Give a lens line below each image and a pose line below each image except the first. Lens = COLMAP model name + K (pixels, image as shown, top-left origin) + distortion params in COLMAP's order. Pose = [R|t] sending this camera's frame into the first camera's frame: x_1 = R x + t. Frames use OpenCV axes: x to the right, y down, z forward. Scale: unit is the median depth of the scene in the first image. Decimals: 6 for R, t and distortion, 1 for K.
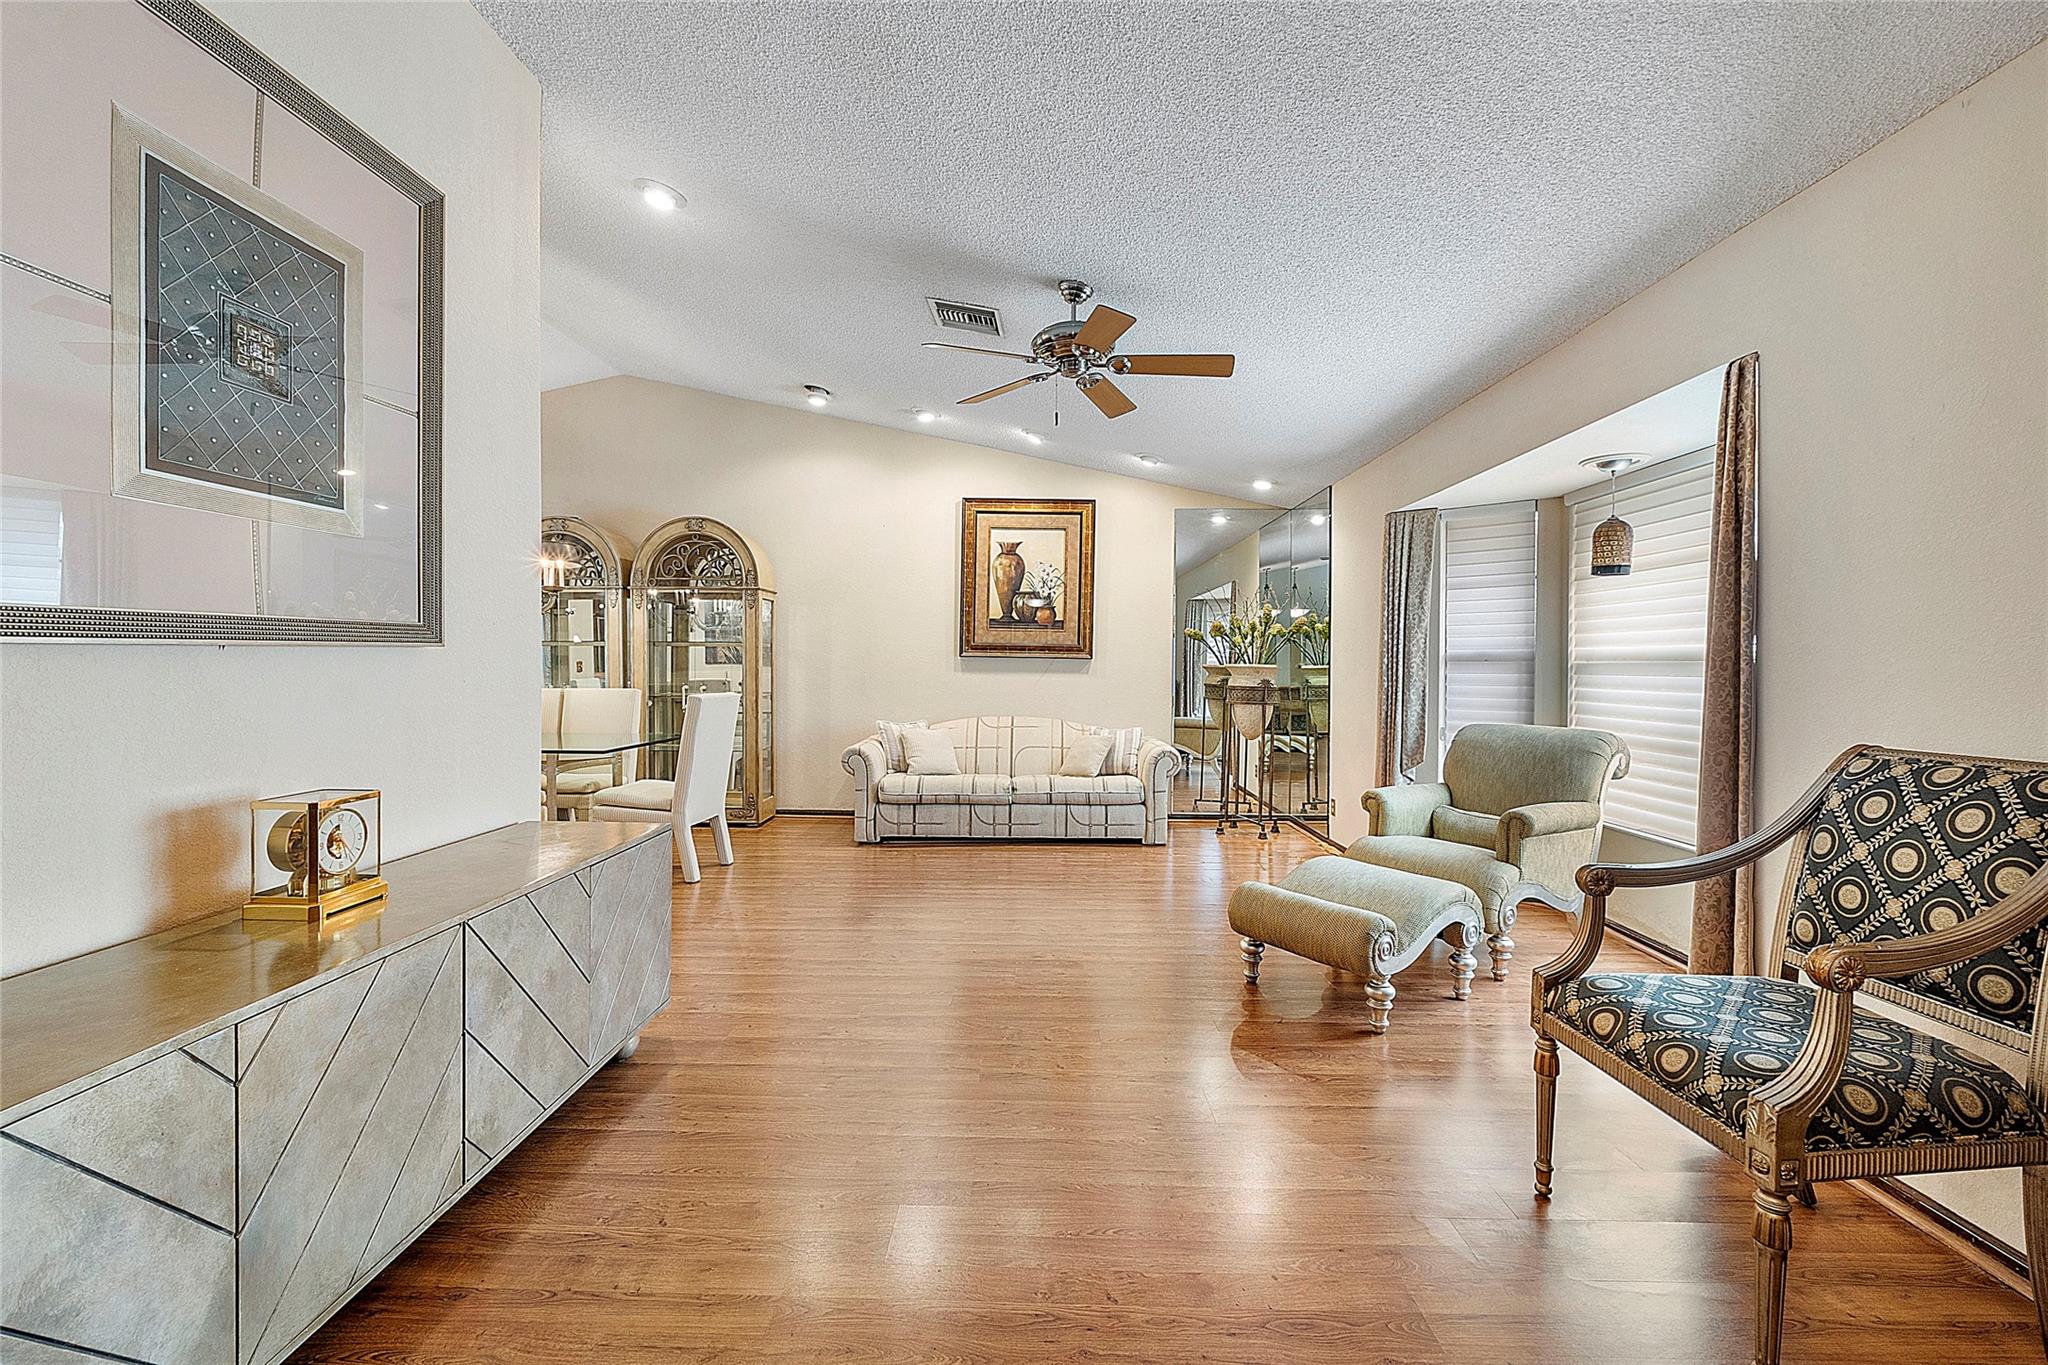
lens RADIAL K [[869.3, 0, 1022.4], [0, 869.3, 675.0], [0, 0, 1]] dist [-0.005814, -0.000466]
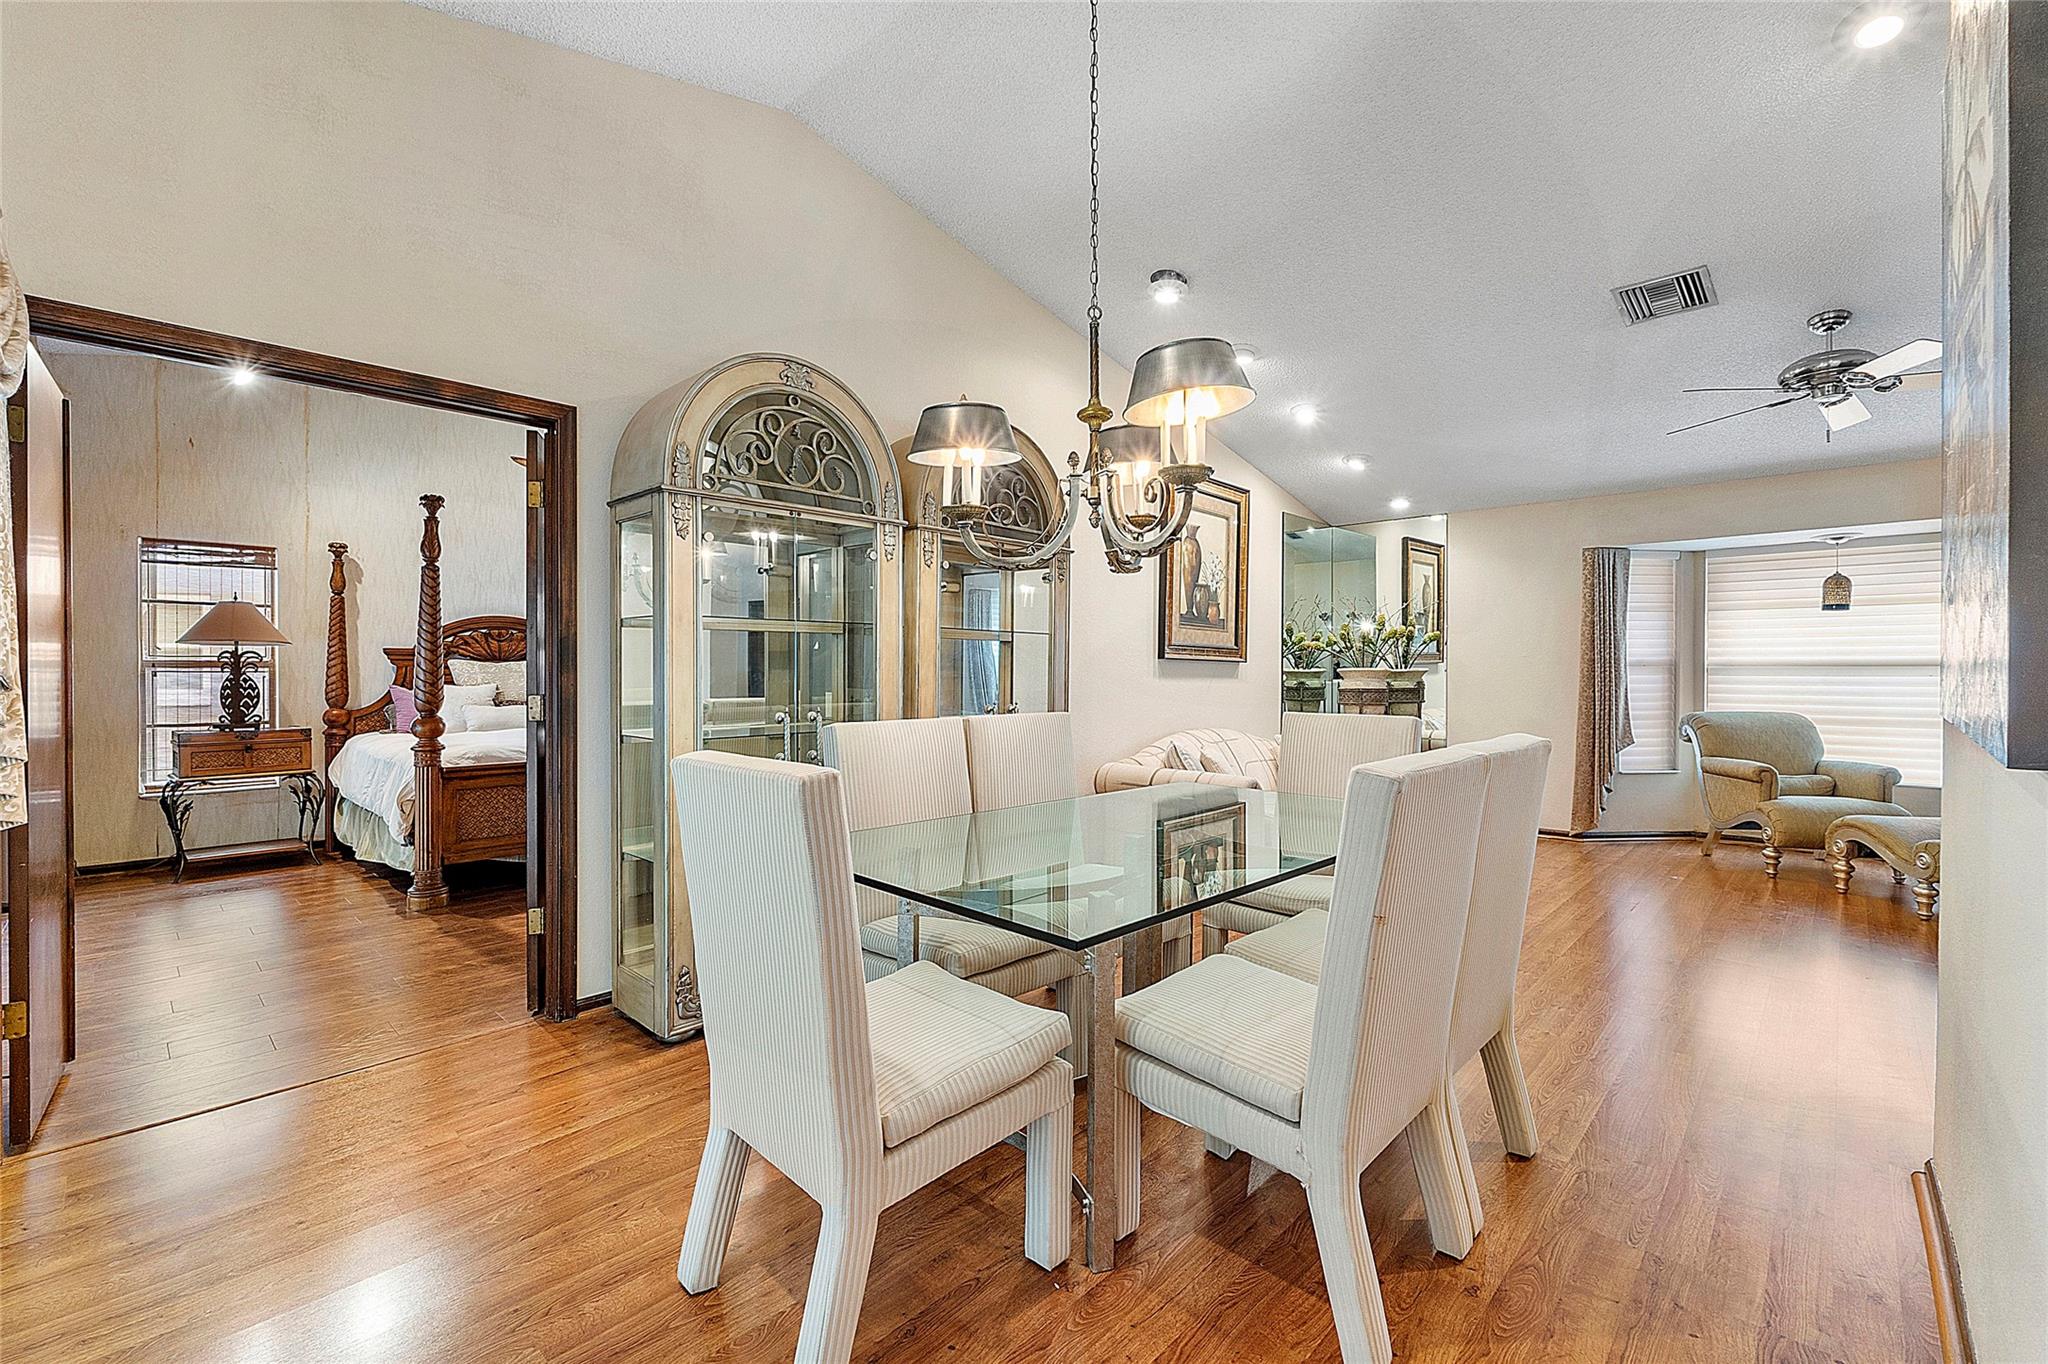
lens RADIAL K [[869.3, 0, 1022.4], [0, 869.3, 674.5], [0, 0, 1]] dist [-0.005814, -0.000466]
pose [[0.671685, -0.005534, 0.740816, -0.954794], [0.010201, 0.999946, -0.001780, -0.008105], [-0.740767, 0.008753, 0.671705, 0.695908]]
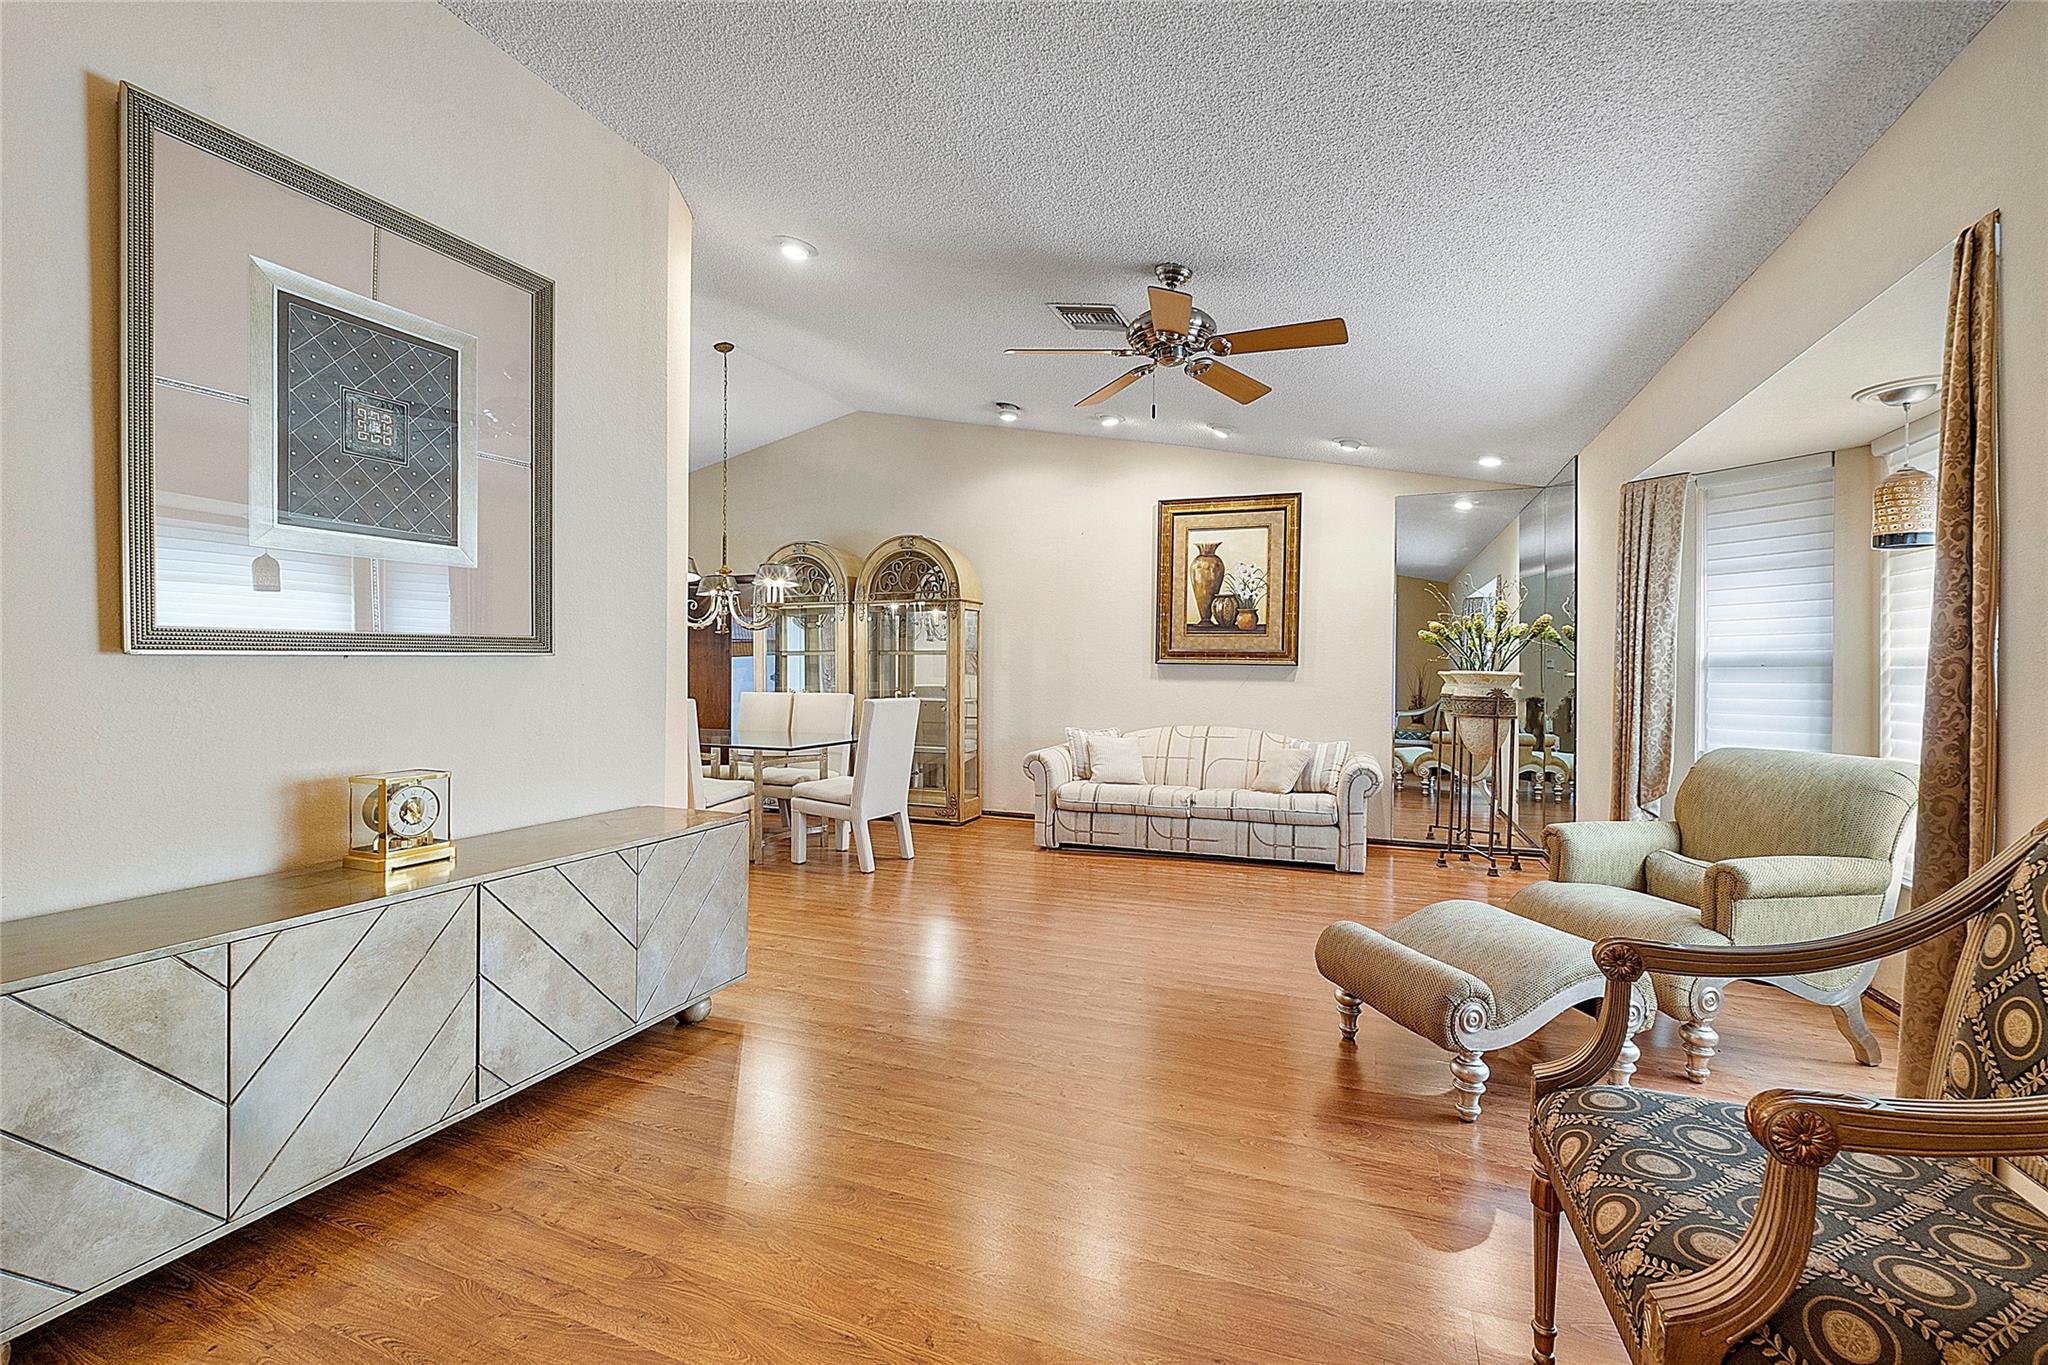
lens RADIAL K [[869.3, 0, 1022.4], [0, 869.3, 675.0], [0, 0, 1]] dist [-0.005814, -0.000466]
pose [[0.936594, 0.001104, -0.350414, 0.162113], [-0.004293, 0.999956, -0.008324, 0.000538], [0.350390, 0.009301, 0.936558, 0.044911]]
